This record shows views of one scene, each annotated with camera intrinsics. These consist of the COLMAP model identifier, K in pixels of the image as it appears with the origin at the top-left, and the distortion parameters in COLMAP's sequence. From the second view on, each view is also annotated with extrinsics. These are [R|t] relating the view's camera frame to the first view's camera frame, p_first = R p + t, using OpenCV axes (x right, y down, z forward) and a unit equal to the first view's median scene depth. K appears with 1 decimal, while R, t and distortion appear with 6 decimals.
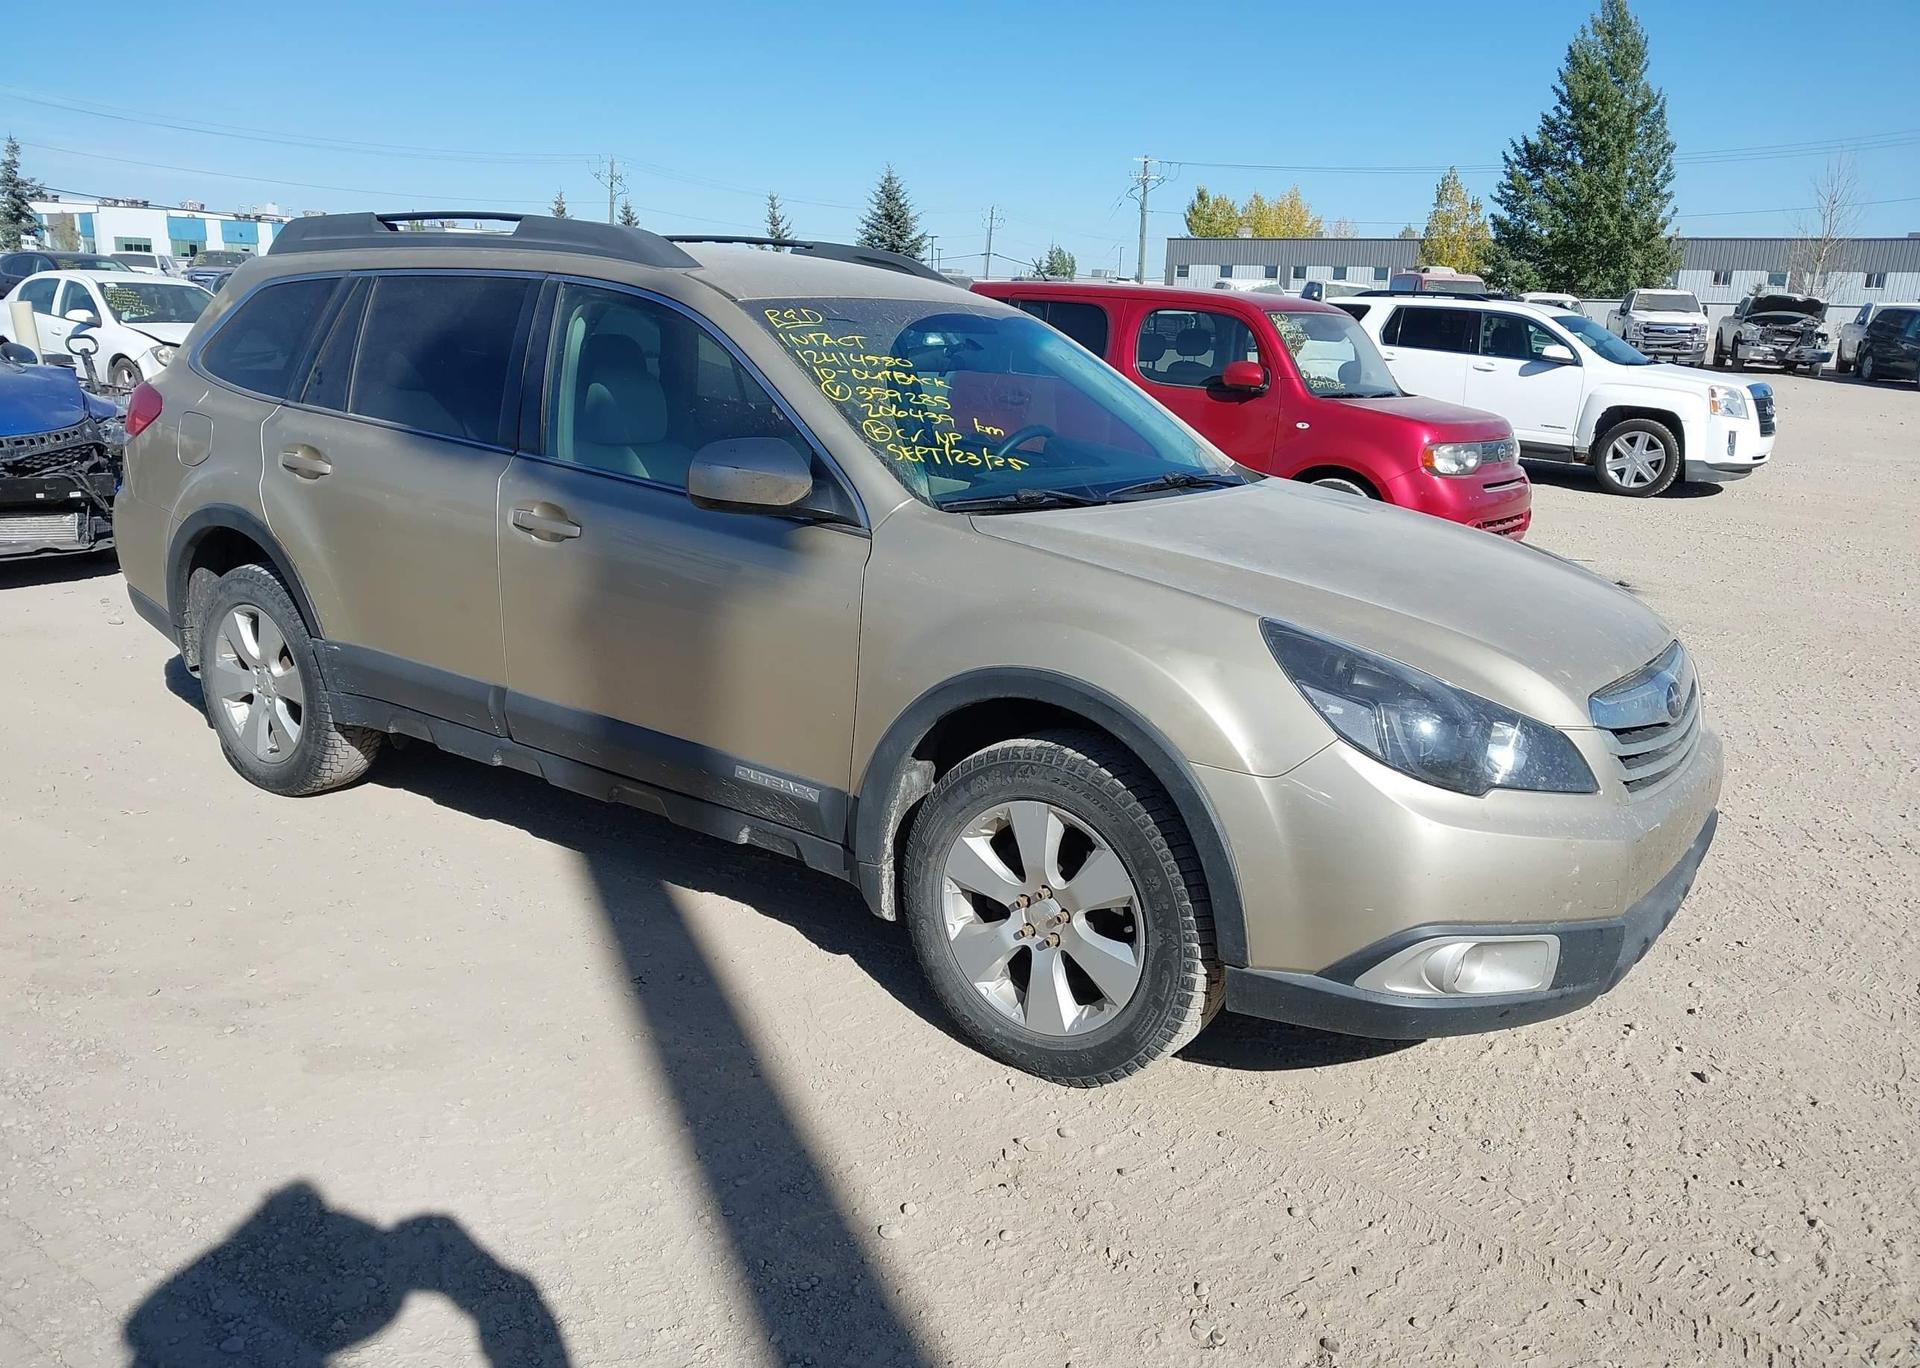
lens RADIAL K [[1530.1, 0, 970.9], [0, 1530.1, 711.6], [0, 0, 1]] dist [0.000517, 0.040909]
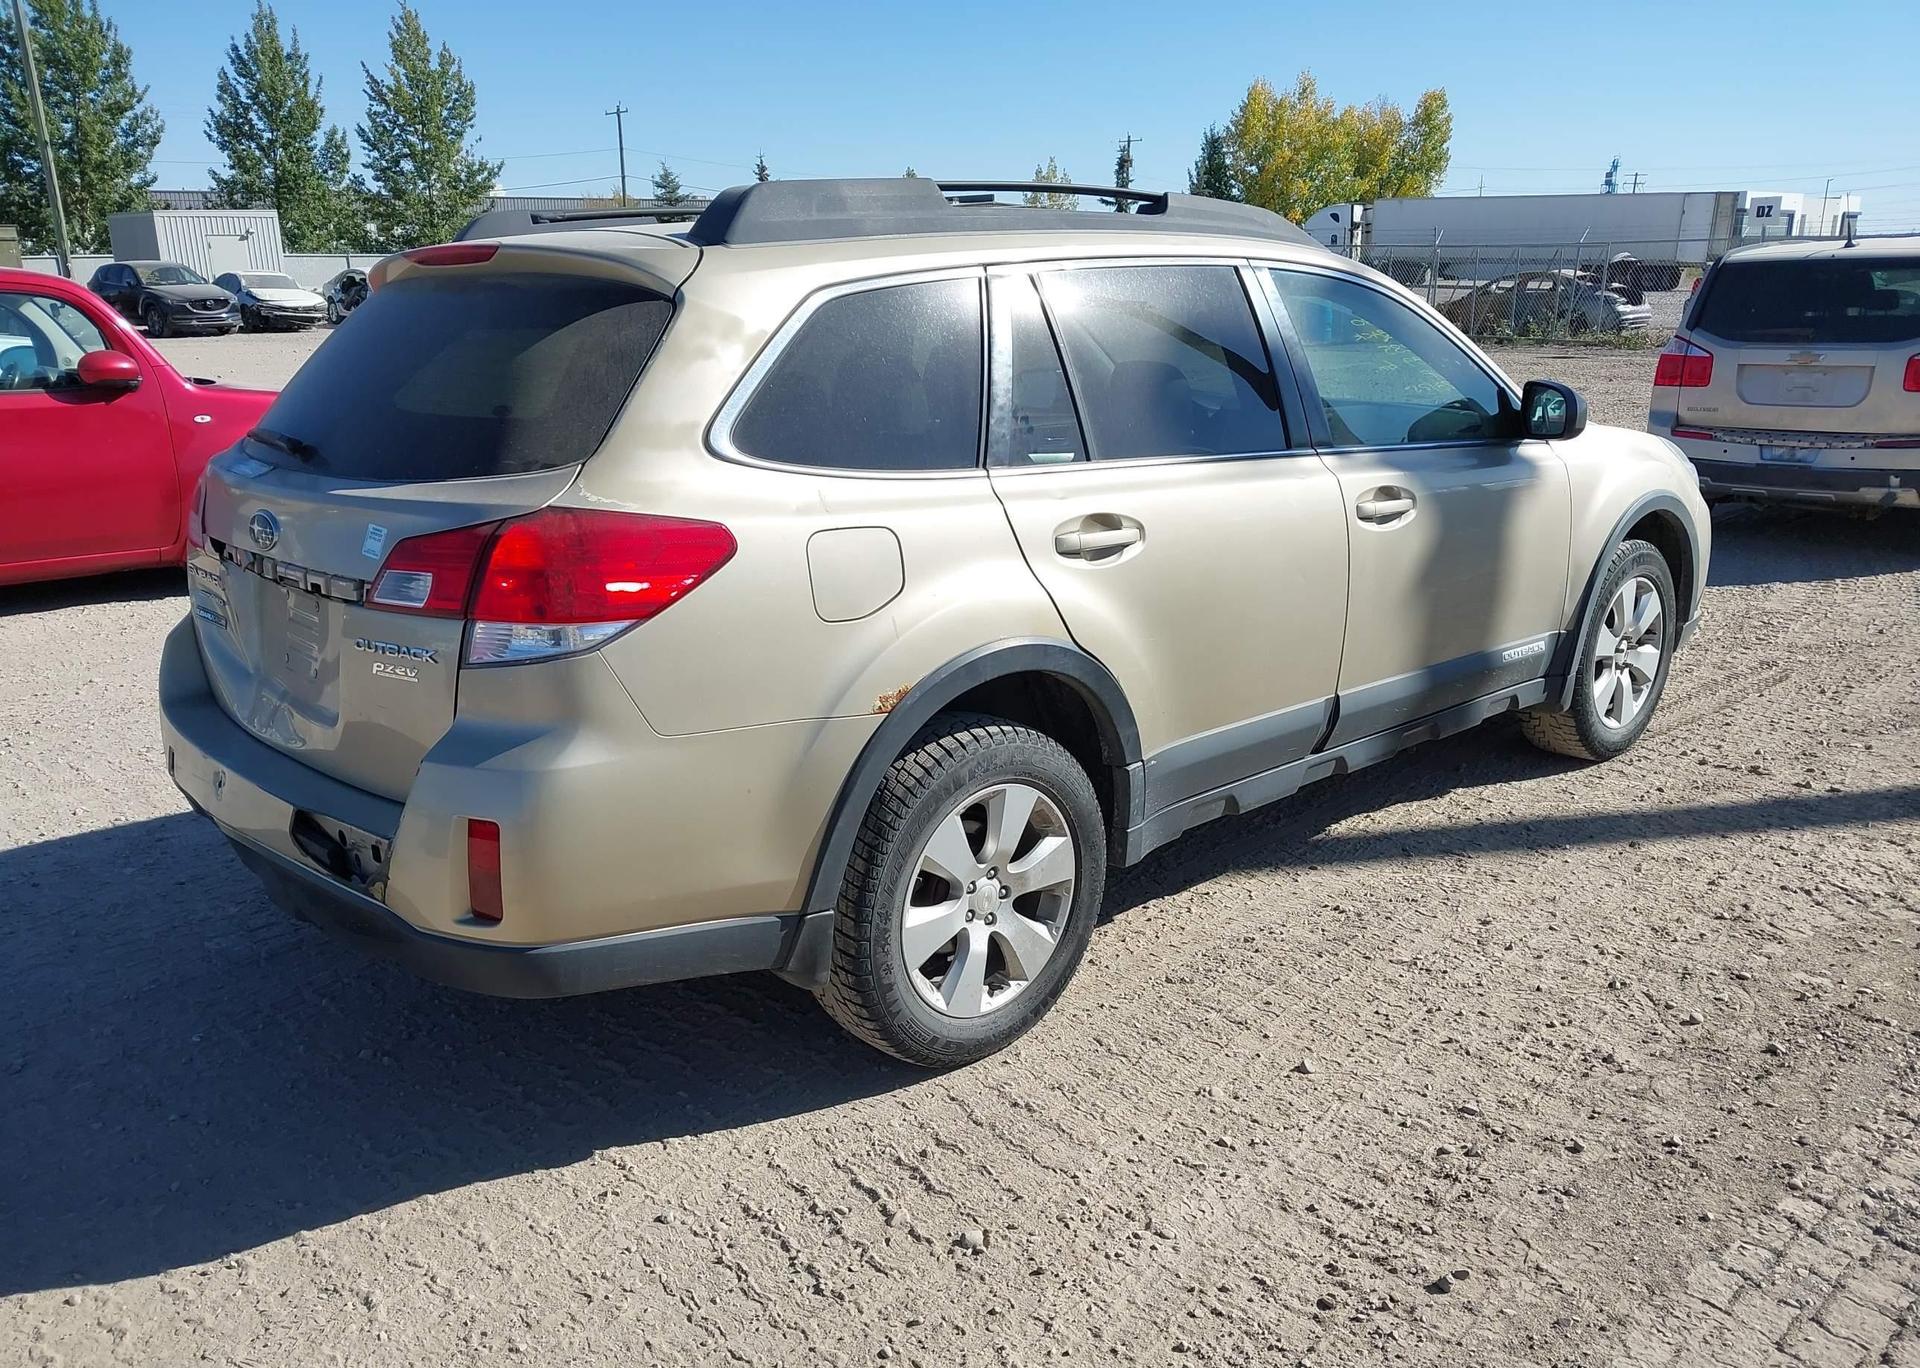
lens RADIAL K [[1545.0, 0, 933.0], [0, 1545.0, 711.4], [0, 0, 1]] dist [0.009113, 0.001144]
pose [[0.203959, -0.305416, 0.930119, -0.349461], [0.276681, 0.929340, 0.244489, -0.086665], [-0.939068, 0.207480, 0.274050, 0.270670]]
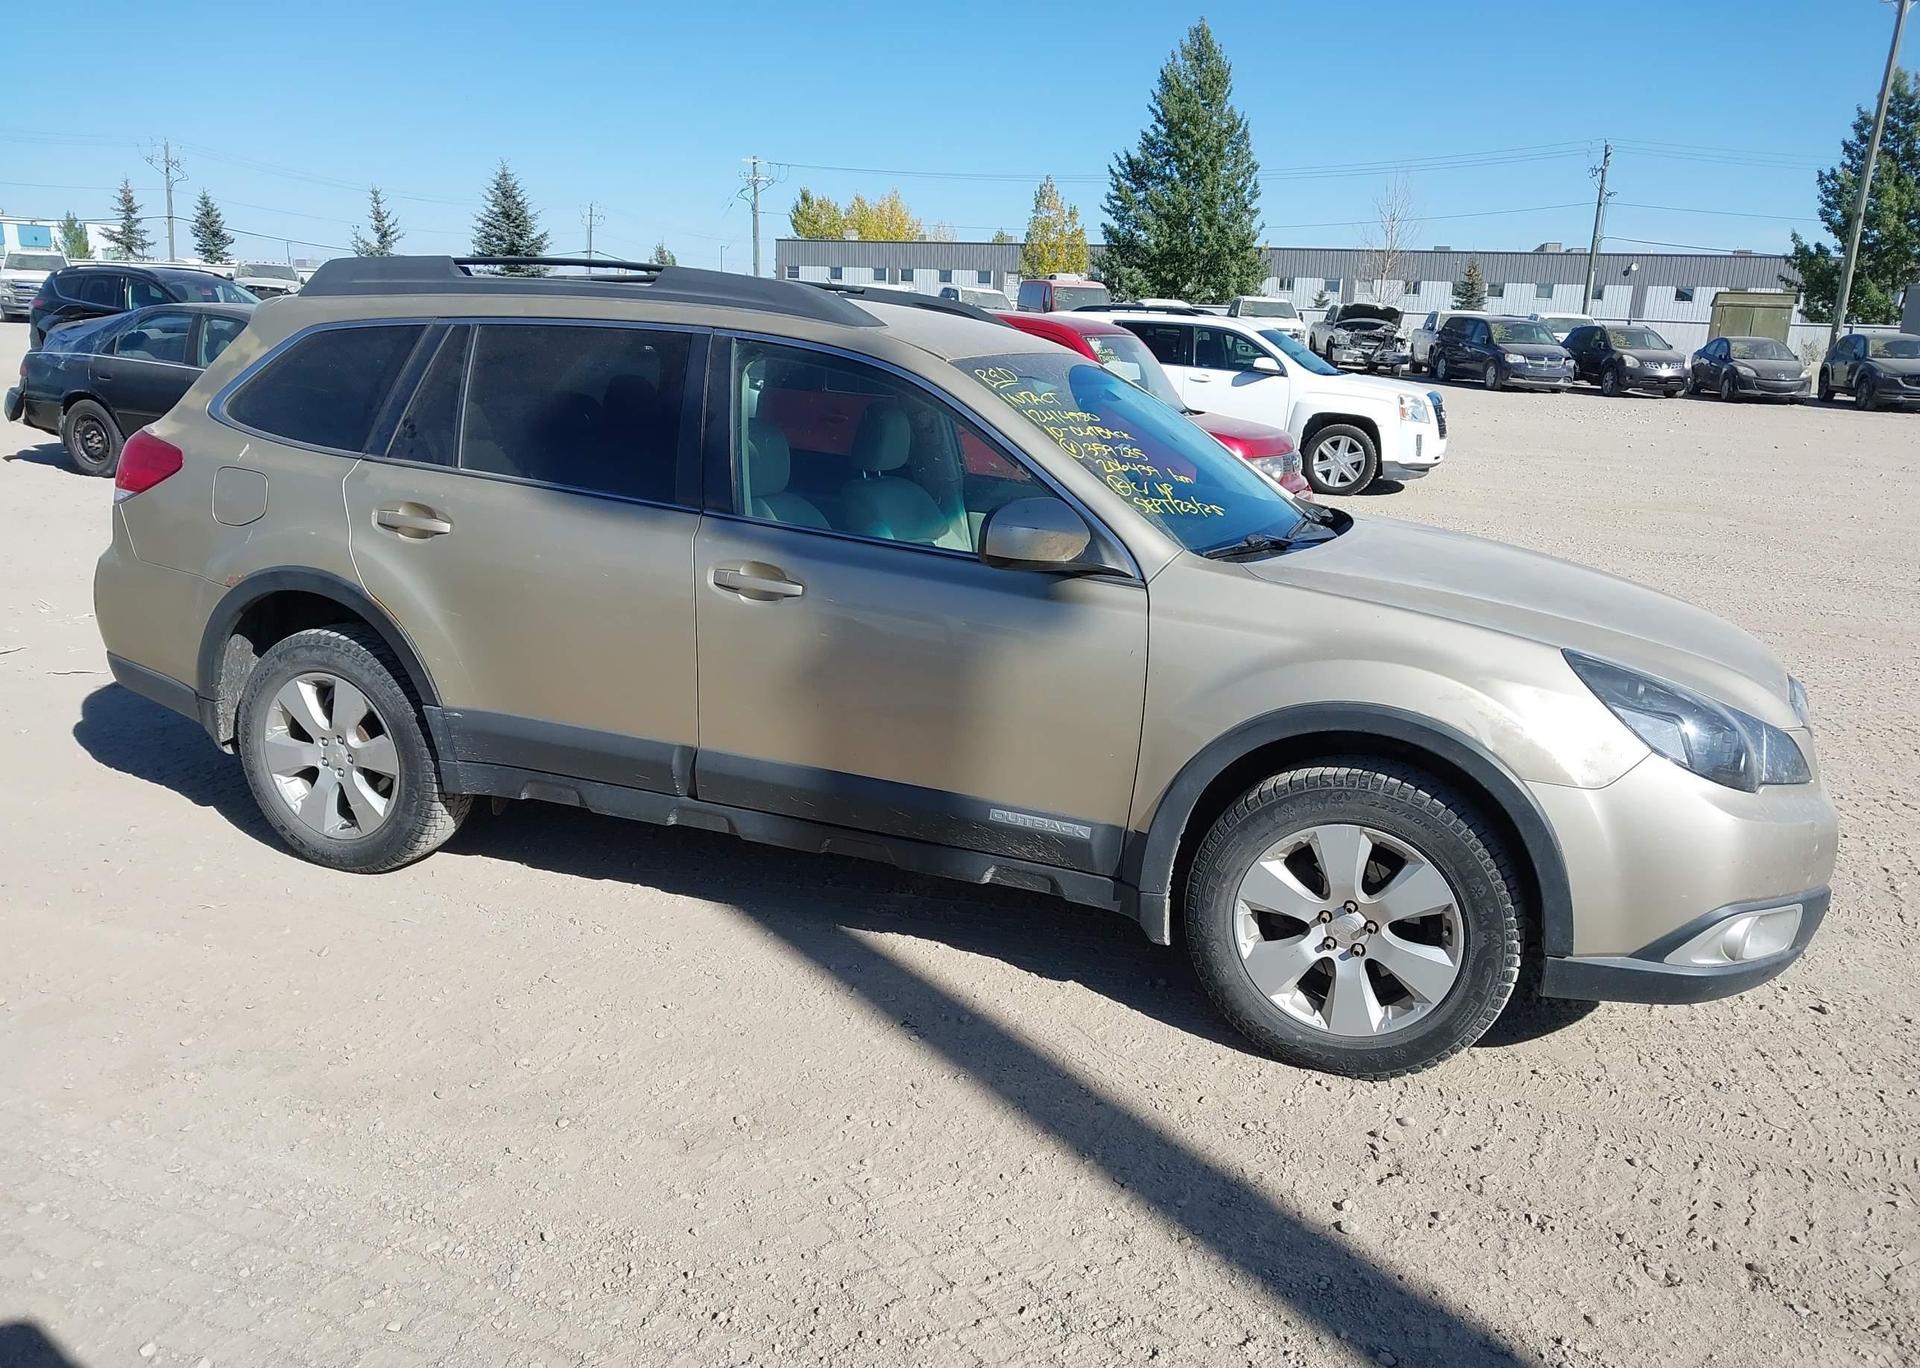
lens RADIAL K [[1541.7, 0, 947.7], [0, 1541.7, 692.4], [0, 0, 1]] dist [0.008931, -0.008533]
pose [[0.970417, -0.054919, 0.235107, -0.104400], [0.057835, 0.998311, -0.005519, -0.009822], [-0.234407, 0.018953, 0.971954, -0.001628]]
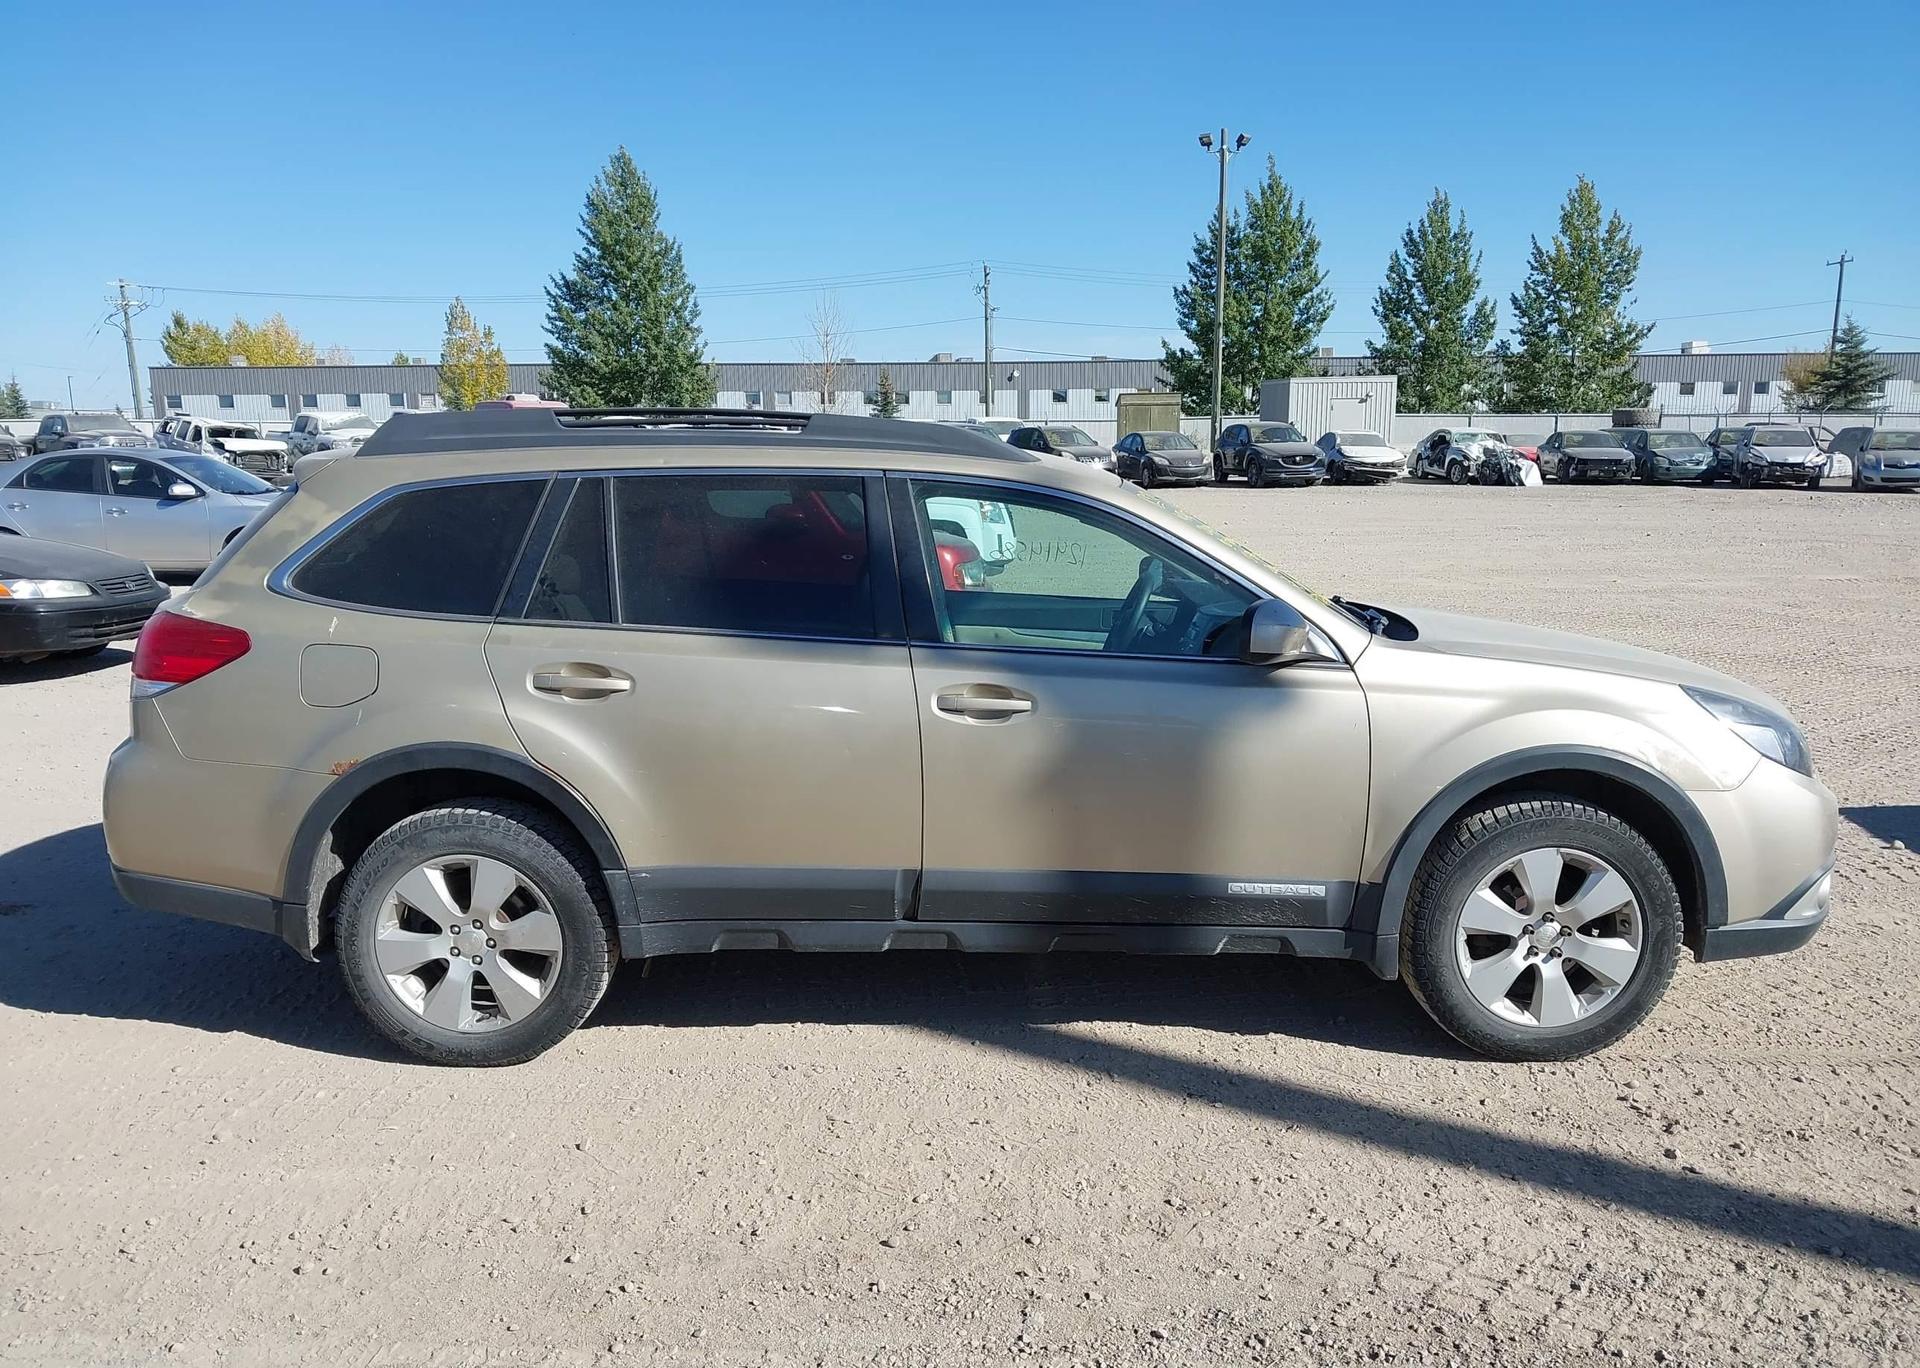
lens RADIAL K [[1541.7, 0, 947.7], [0, 1541.7, 692.4], [0, 0, 1]] dist [0.008931, -0.008533]
pose [[0.811236, -0.132454, 0.569519, -0.237015], [0.182133, 0.982789, -0.030864, -0.026720], [-0.555630, 0.128766, 0.821398, 0.038226]]
